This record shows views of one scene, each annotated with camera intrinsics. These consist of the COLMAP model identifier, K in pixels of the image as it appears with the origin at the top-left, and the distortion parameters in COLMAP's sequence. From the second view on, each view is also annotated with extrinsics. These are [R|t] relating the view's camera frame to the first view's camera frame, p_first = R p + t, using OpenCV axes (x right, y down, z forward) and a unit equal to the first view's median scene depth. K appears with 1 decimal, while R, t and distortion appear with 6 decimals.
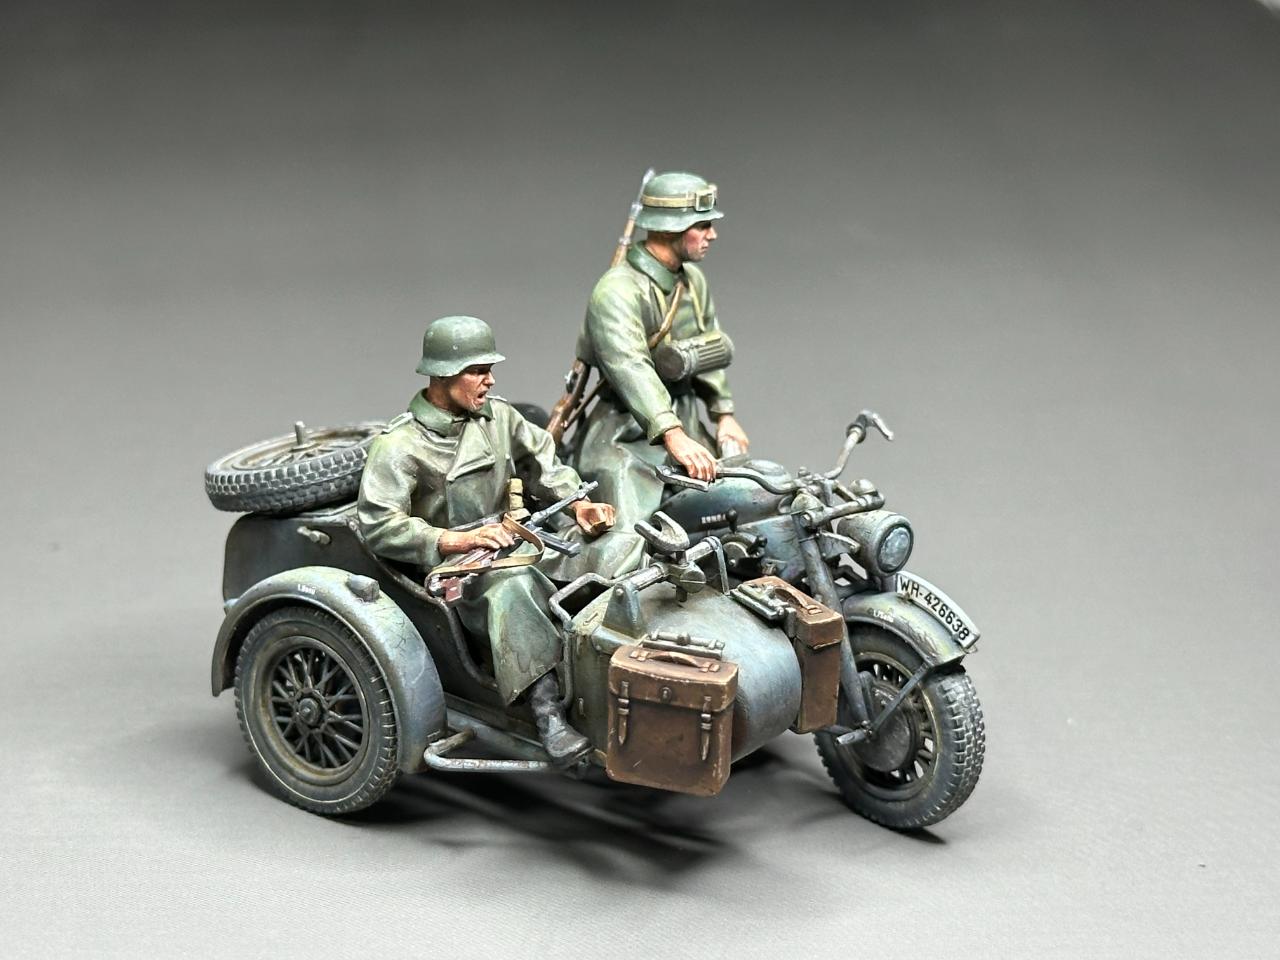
lens RADIAL K [[3197.4, 0, 640.0], [0, 3197.4, 480.0], [0, 0, 1]] dist [-0.114021, 0.068137]
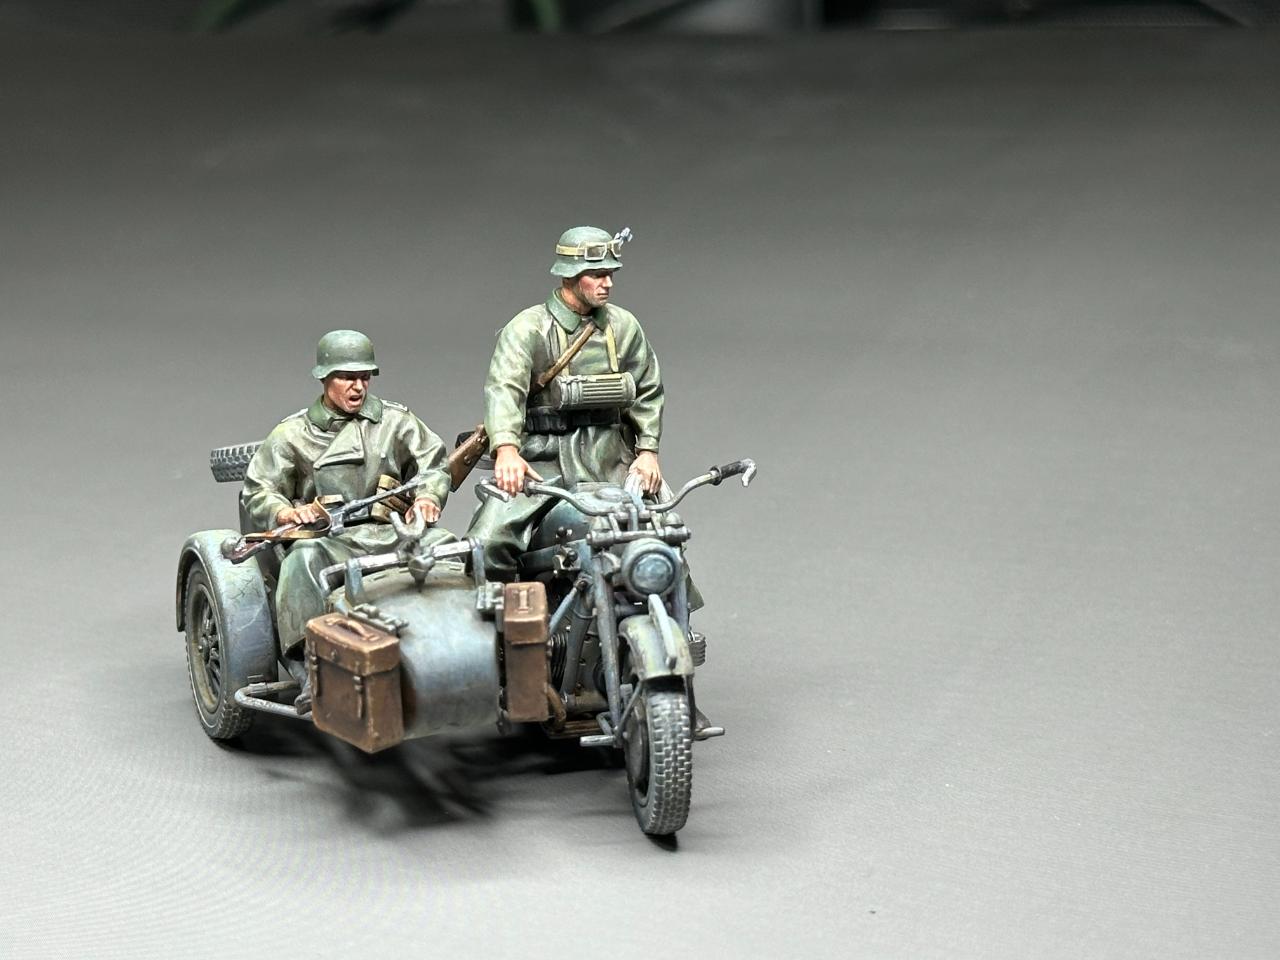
lens RADIAL K [[3197.4, 0, 640.0], [0, 3197.4, 480.0], [0, 0, 1]] dist [-0.114021, 0.068137]
pose [[0.850951, 0.104268, -0.514792, 0.639831], [-0.129493, 0.991492, -0.013231, 0.004747], [0.509032, 0.077921, 0.857213, 0.057152]]
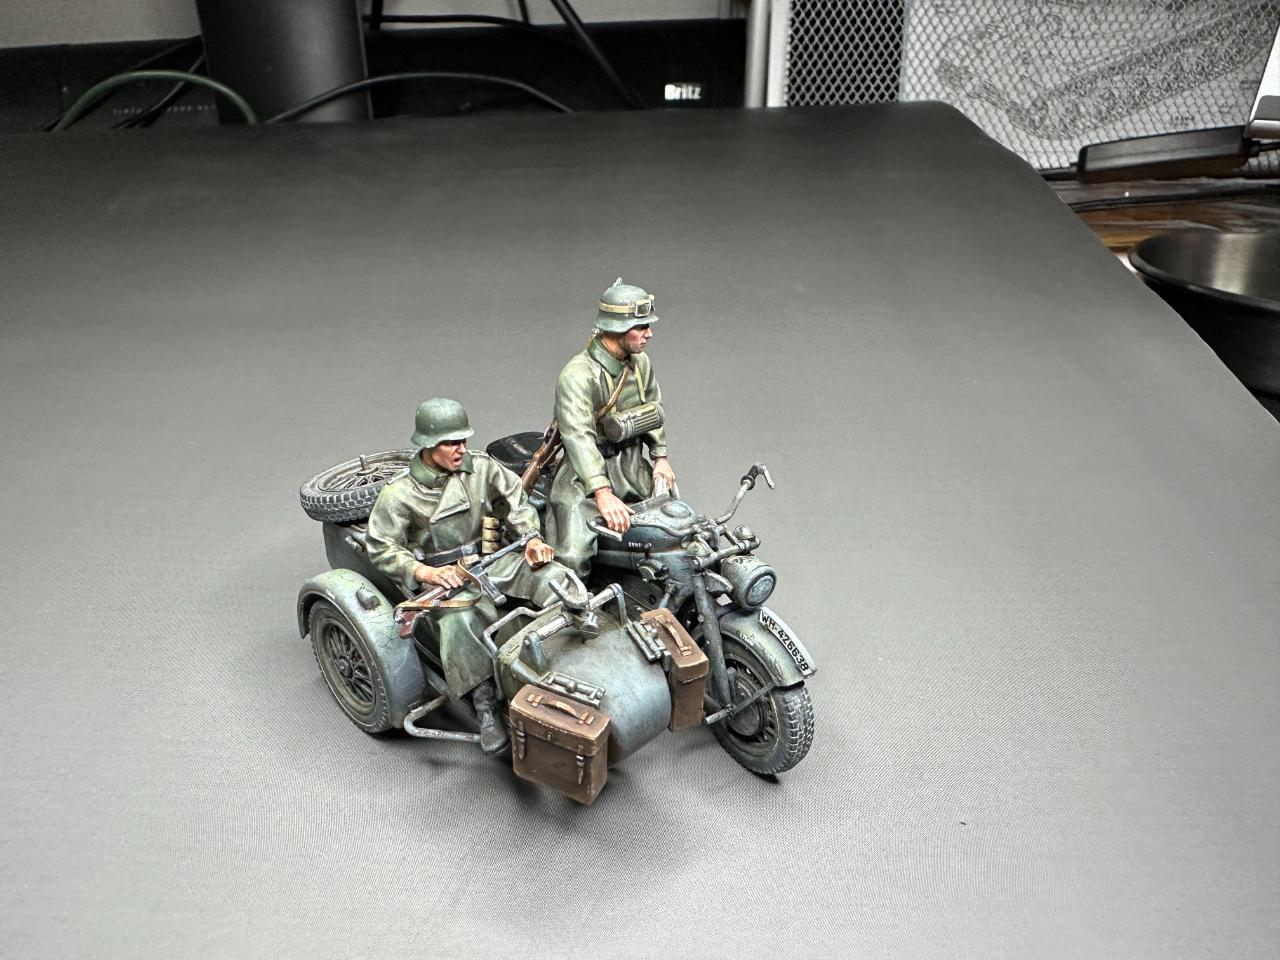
lens RADIAL K [[938.3, 0, 583.8], [0, 938.3, 594.5], [0, 0, 1]] dist [-0.034476, -0.000161]
pose [[0.984230, 0.083457, -0.155968, 0.068795], [-0.037269, 0.959750, 0.278372, -0.083570], [0.172922, -0.268169, 0.947725, 0.618673]]
